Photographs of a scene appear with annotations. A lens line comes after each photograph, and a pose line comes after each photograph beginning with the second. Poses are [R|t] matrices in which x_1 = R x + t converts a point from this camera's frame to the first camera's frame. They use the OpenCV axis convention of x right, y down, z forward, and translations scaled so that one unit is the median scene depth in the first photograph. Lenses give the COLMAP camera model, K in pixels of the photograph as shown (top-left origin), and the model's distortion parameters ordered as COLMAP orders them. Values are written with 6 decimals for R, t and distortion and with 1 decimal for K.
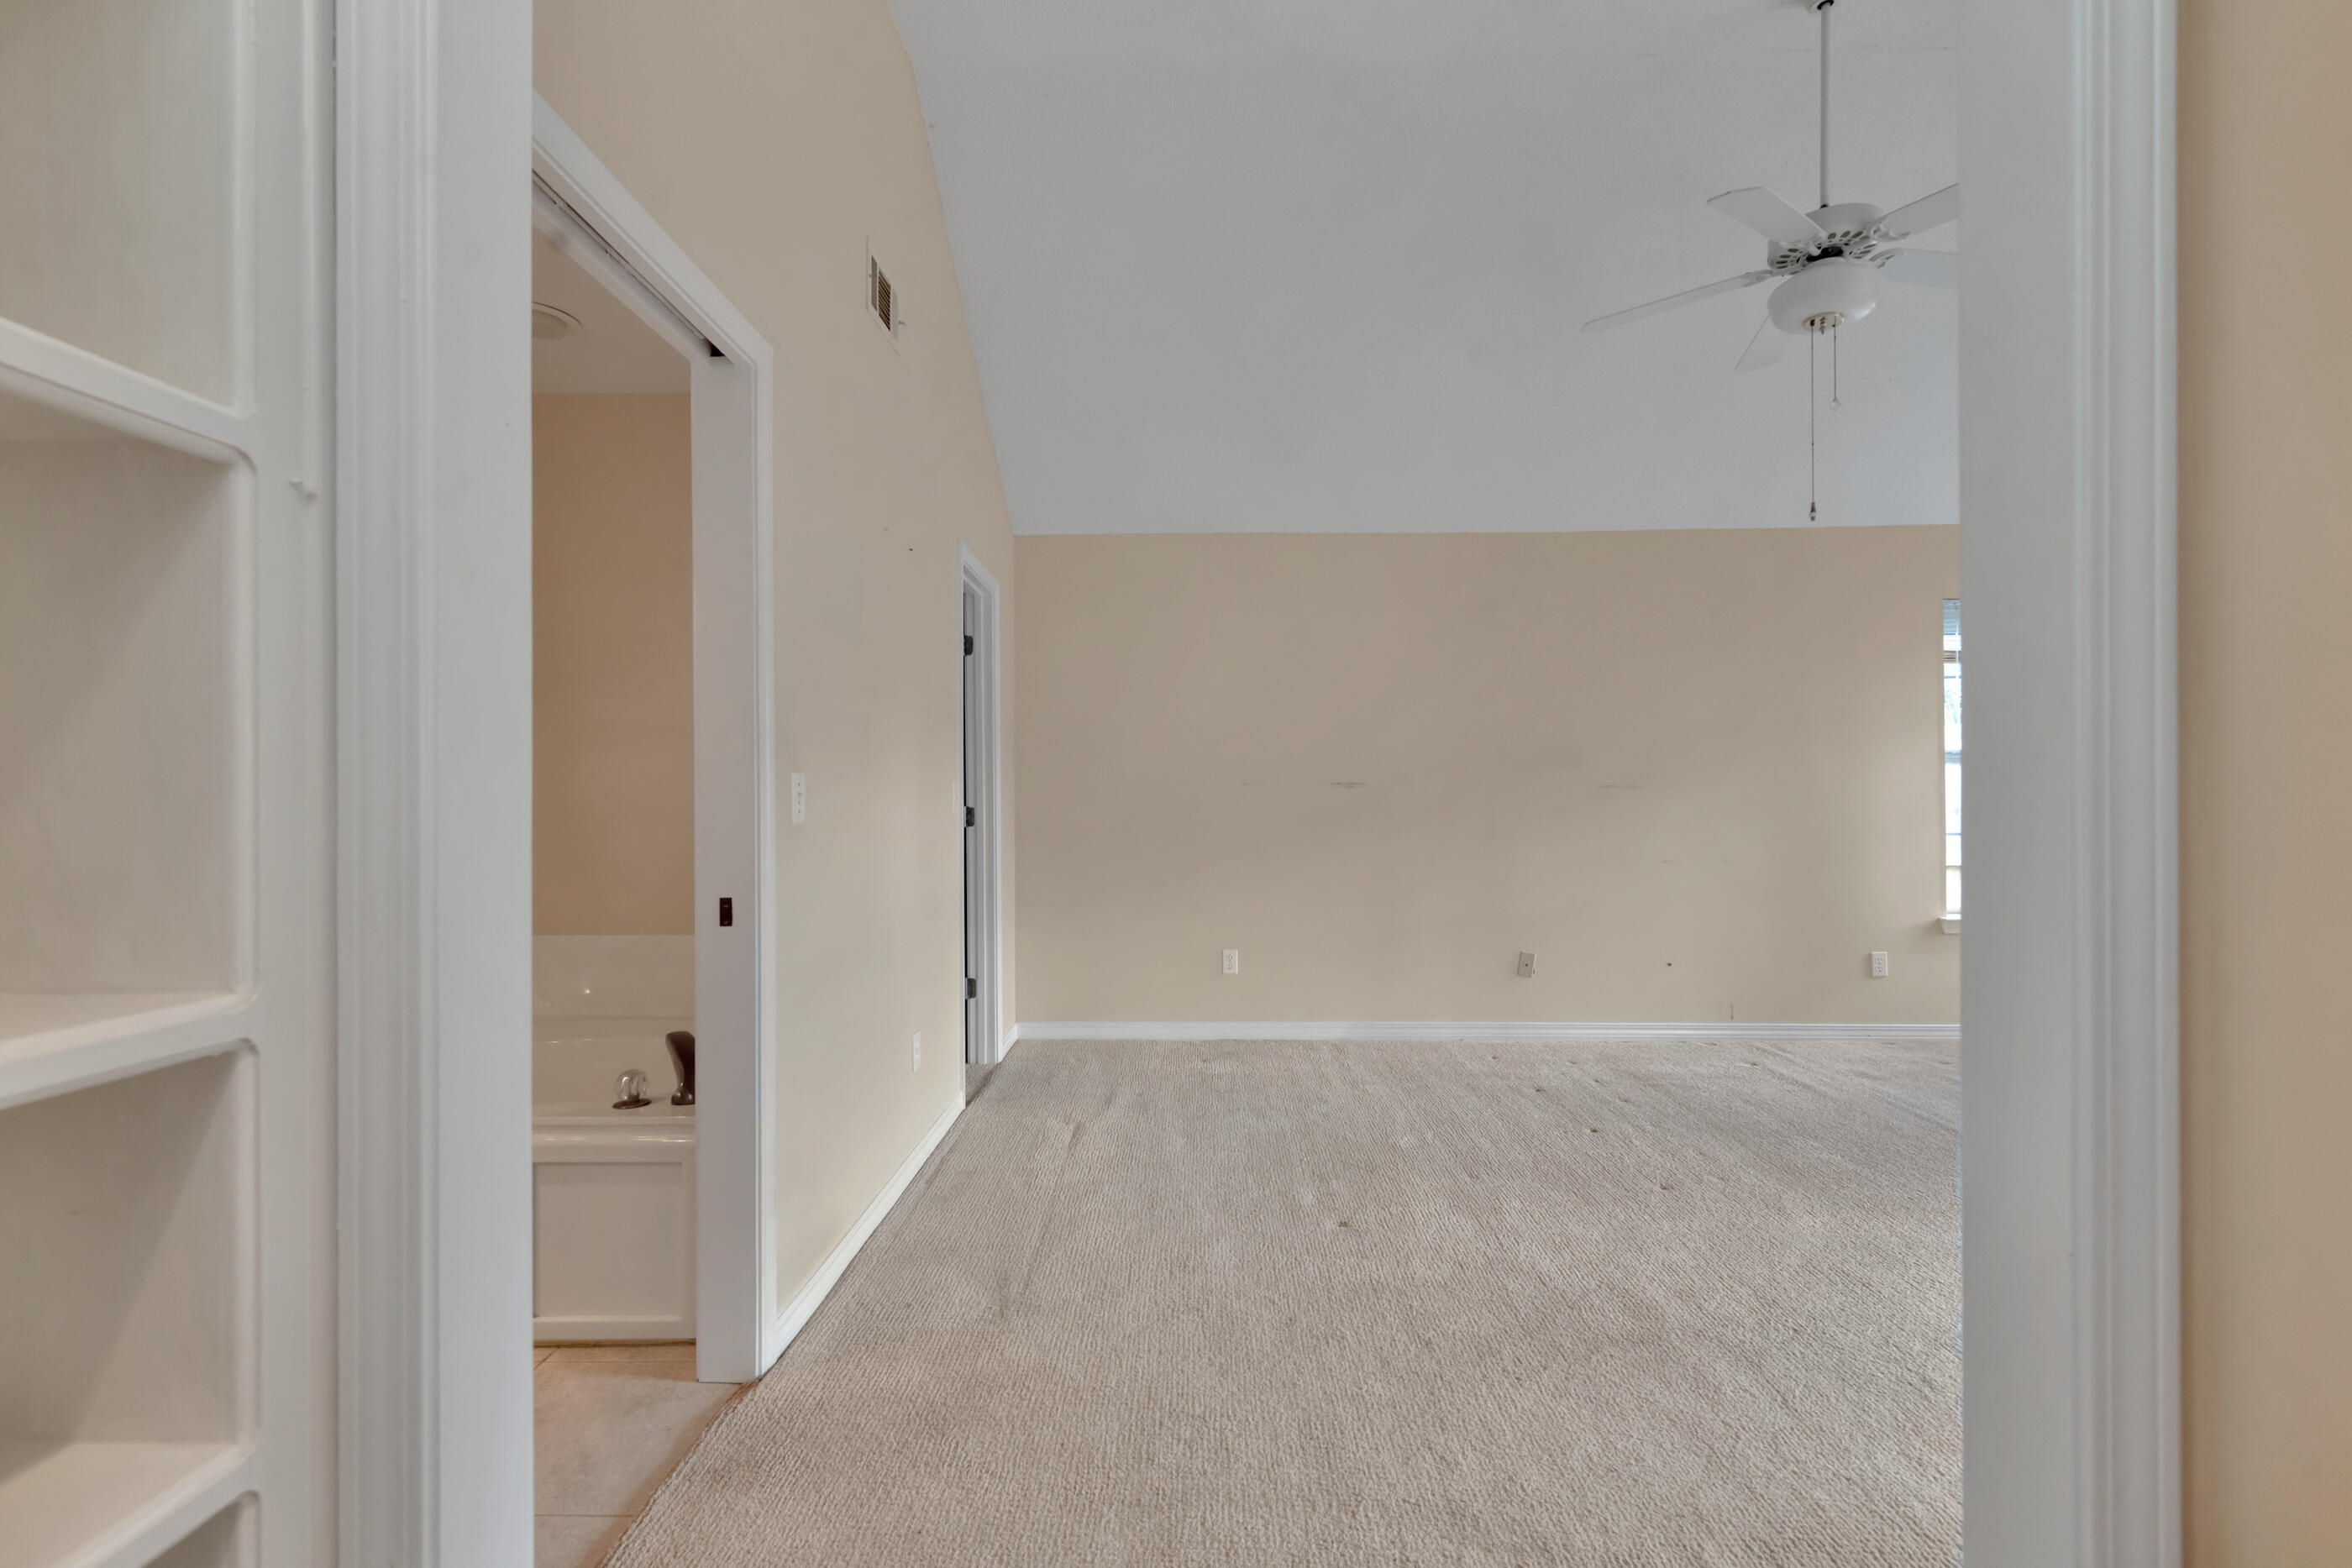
lens RADIAL K [[1053.1, 0, 1174.3], [0, 1053.1, 774.1], [0, 0, 1]] dist [0.011966, -0.000581]
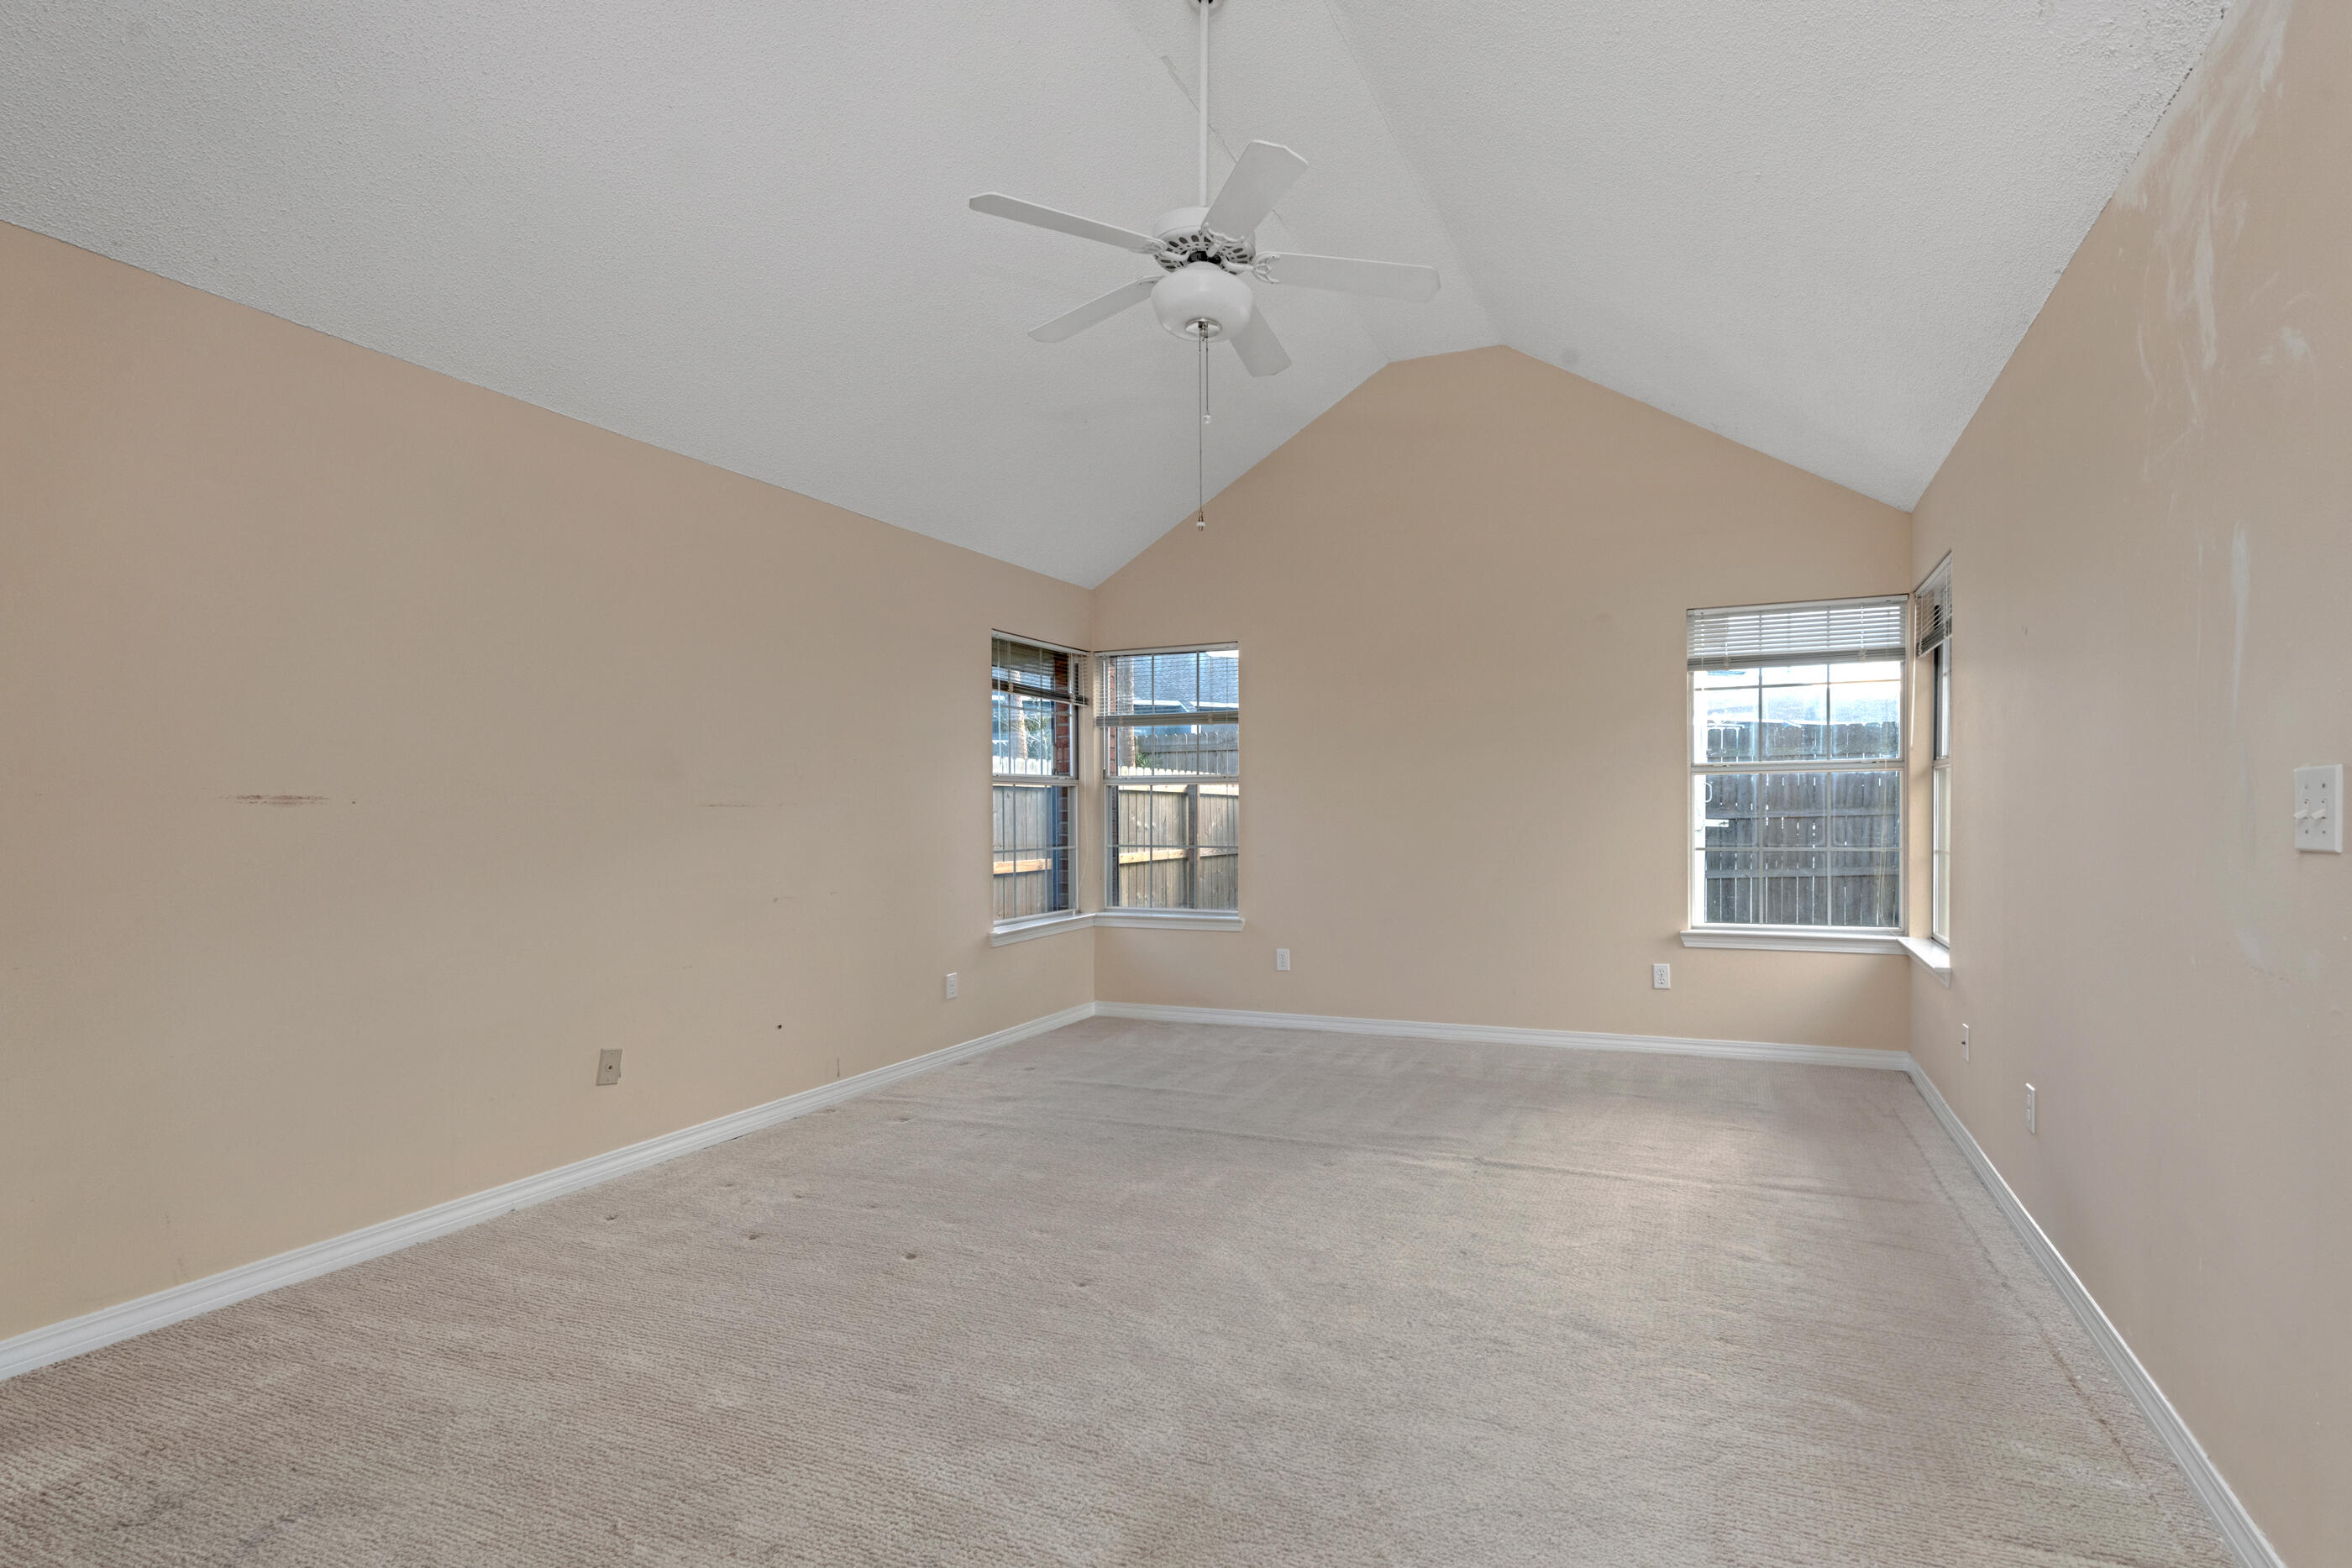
lens RADIAL K [[1073.6, 0, 1319.7], [0, 1073.6, 791.9], [0, 0, 1]] dist [-0.001092, -0.000284]
pose [[0.325408, 0.018334, 0.945396, -0.224167], [-0.008278, 0.999829, -0.016540, 0.013787], [-0.945537, -0.002443, 0.325504, 0.438298]]
